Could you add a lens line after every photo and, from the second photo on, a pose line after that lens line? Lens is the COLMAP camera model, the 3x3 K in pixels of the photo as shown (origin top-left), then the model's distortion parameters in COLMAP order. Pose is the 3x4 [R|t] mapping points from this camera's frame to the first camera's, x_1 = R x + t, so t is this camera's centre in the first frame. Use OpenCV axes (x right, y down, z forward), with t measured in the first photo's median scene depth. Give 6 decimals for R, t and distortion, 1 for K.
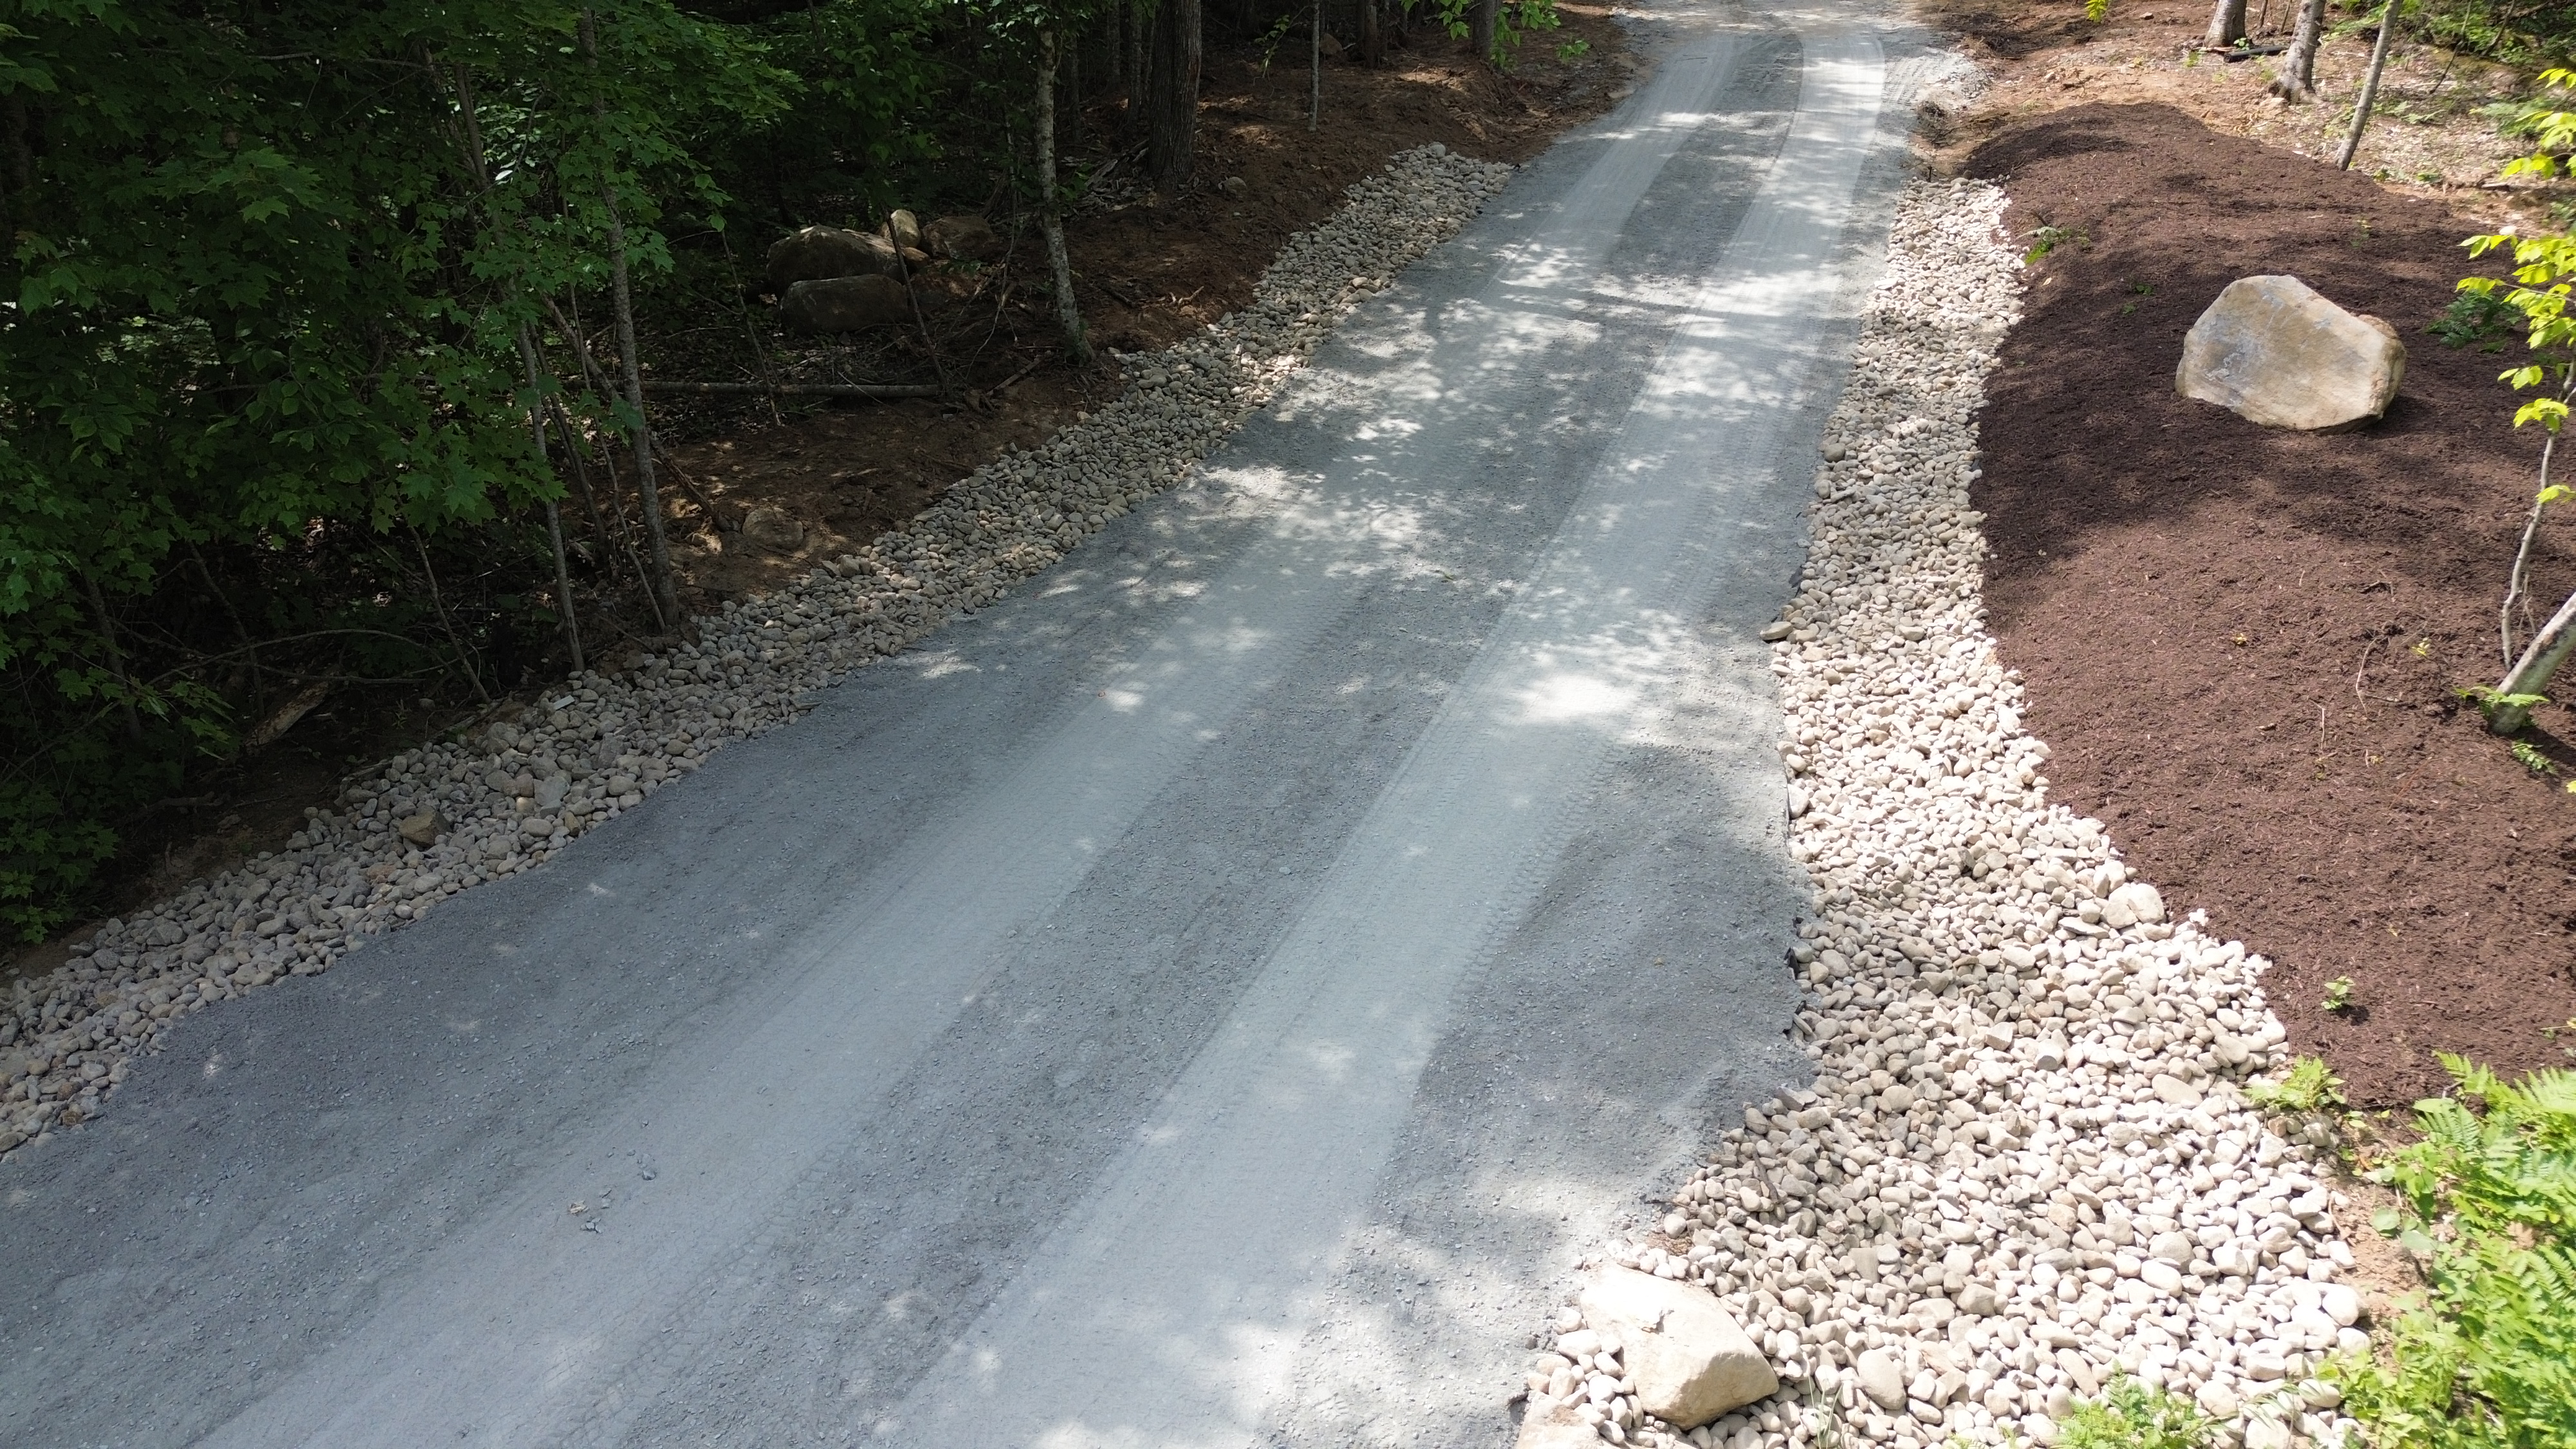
lens RADIAL K [[1834.0, 0, 1288.0], [0, 1834.0, 724.5], [0, 0, 1]] dist [0.154964, -0.202434]
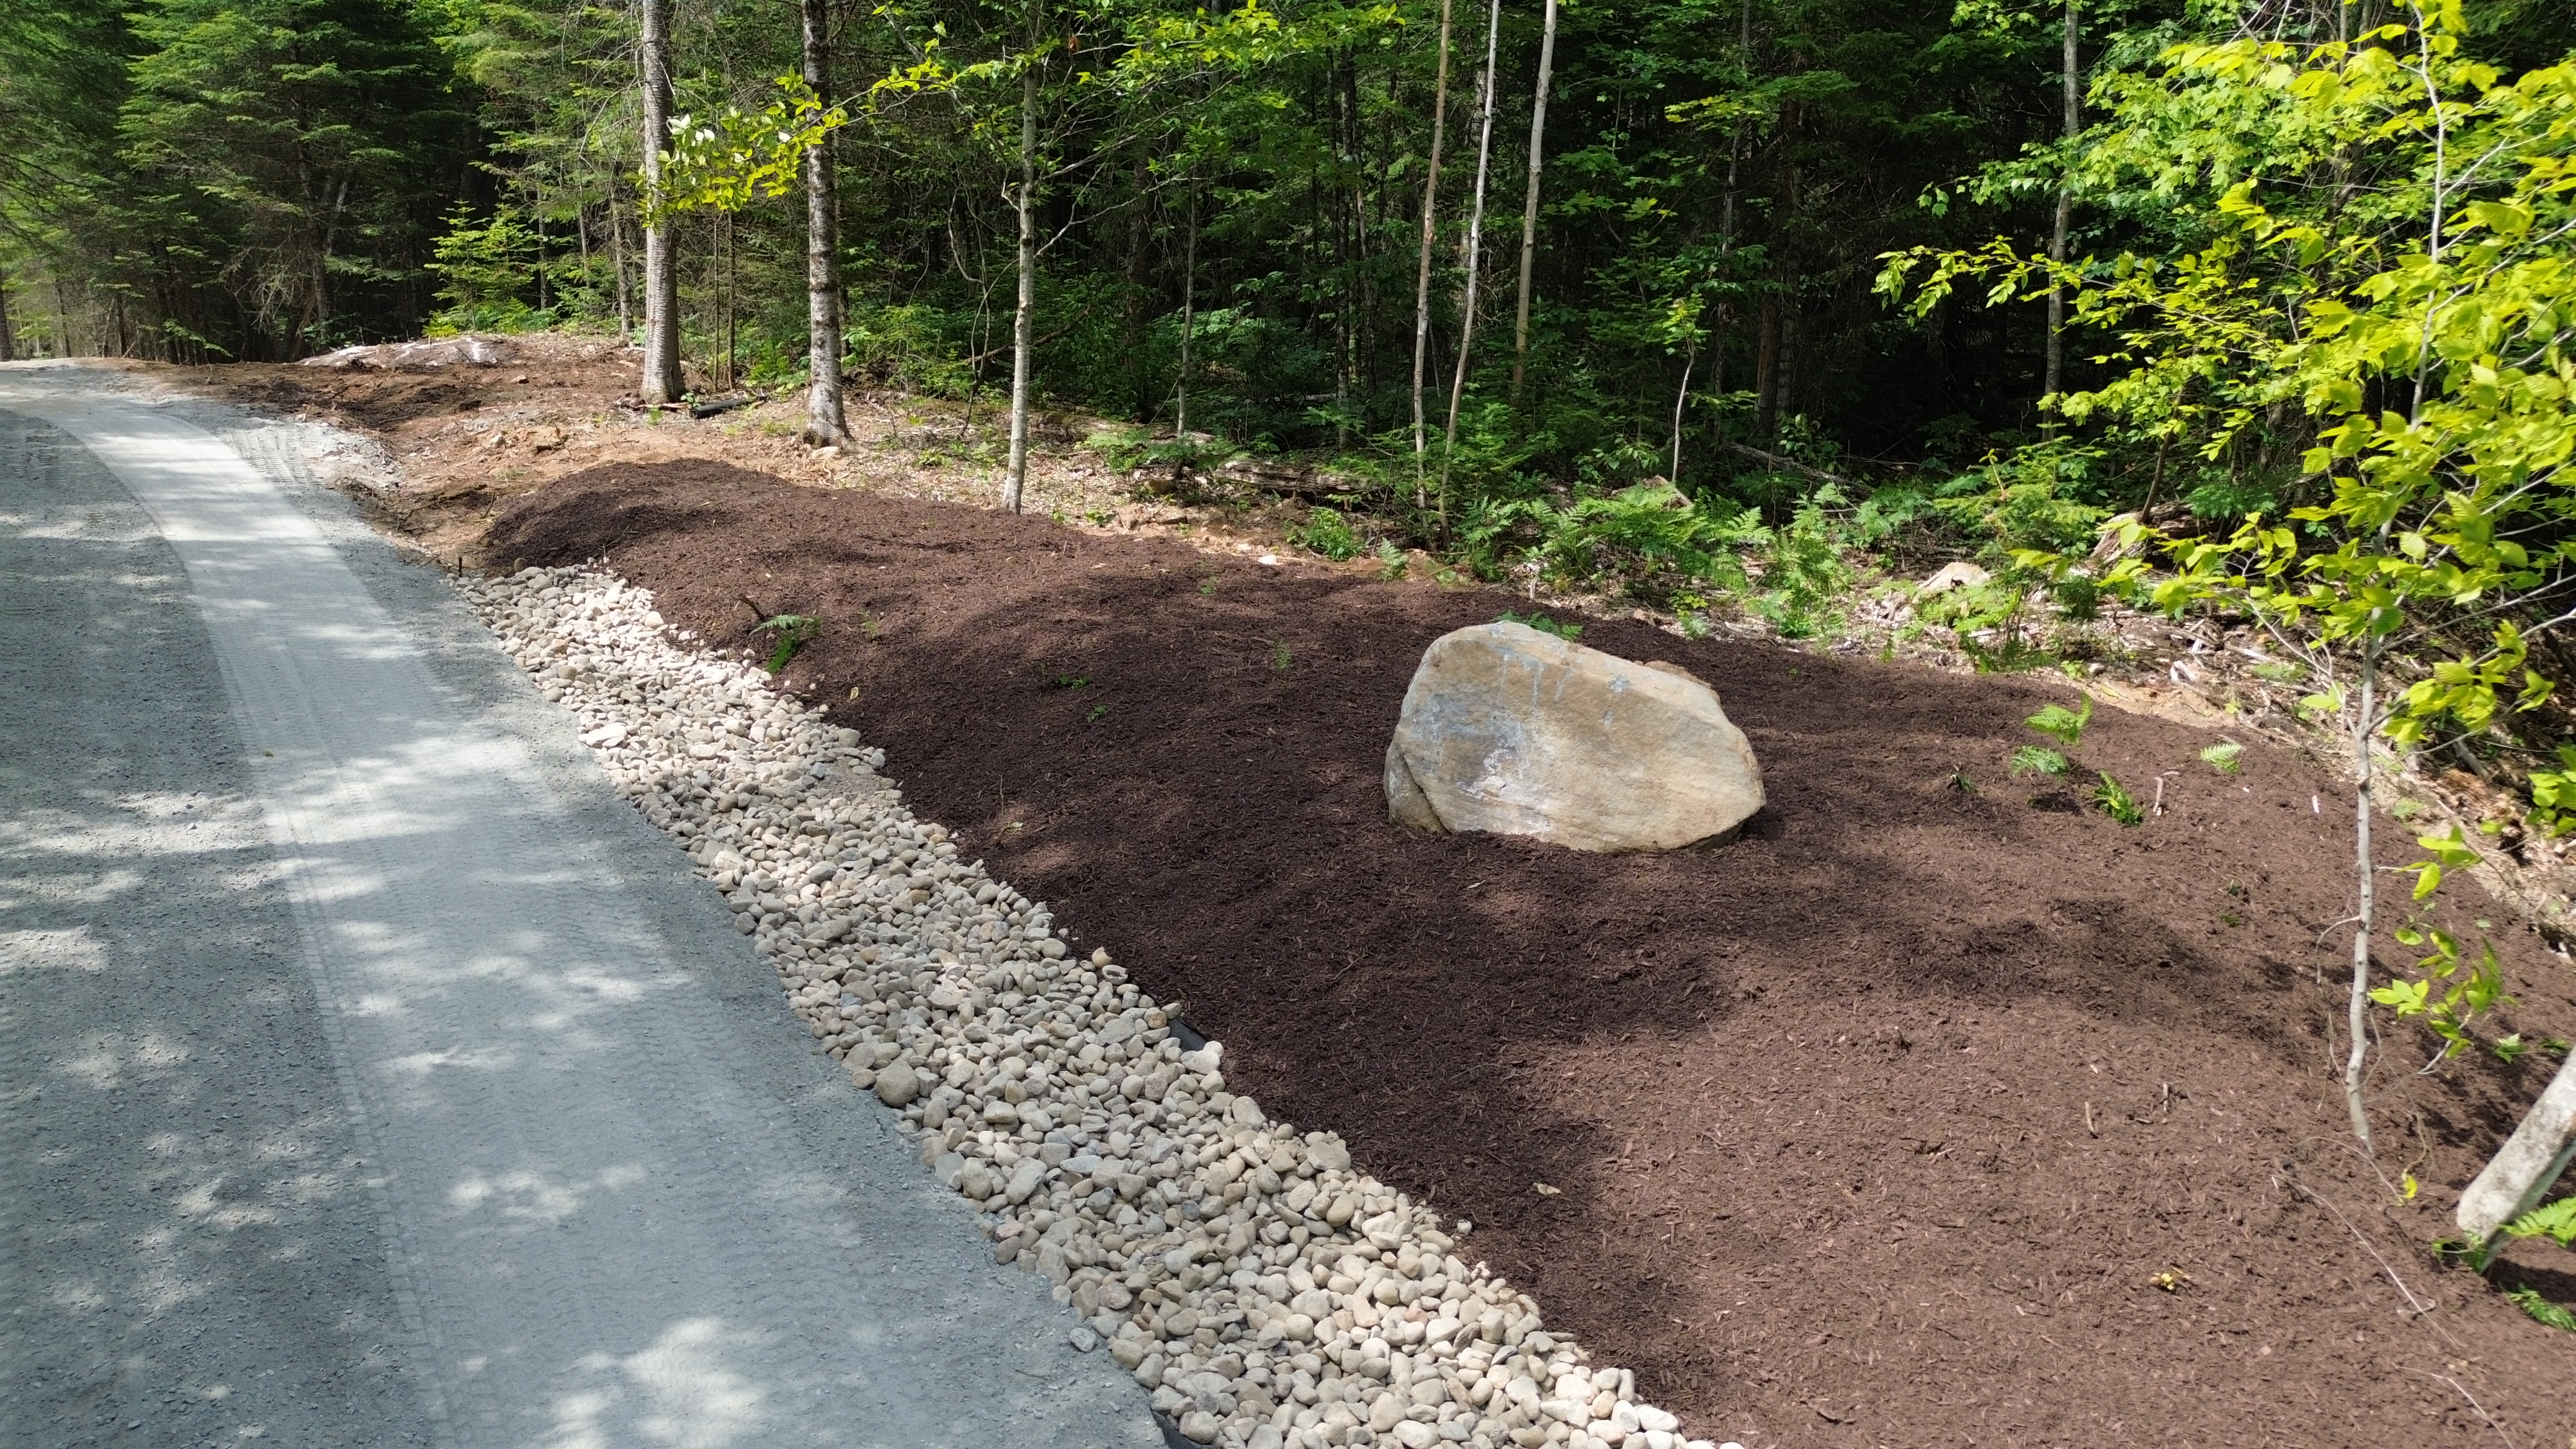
lens RADIAL K [[1852.9, 0, 1290.3], [0, 1852.9, 693.7], [0, 0, 1]] dist [0.078048, -0.084264]
pose [[0.593856, -0.143816, 0.791614, -0.009440], [0.318487, 0.945546, -0.067142, -0.169910], [-0.738852, 0.291991, 0.607322, 0.589103]]
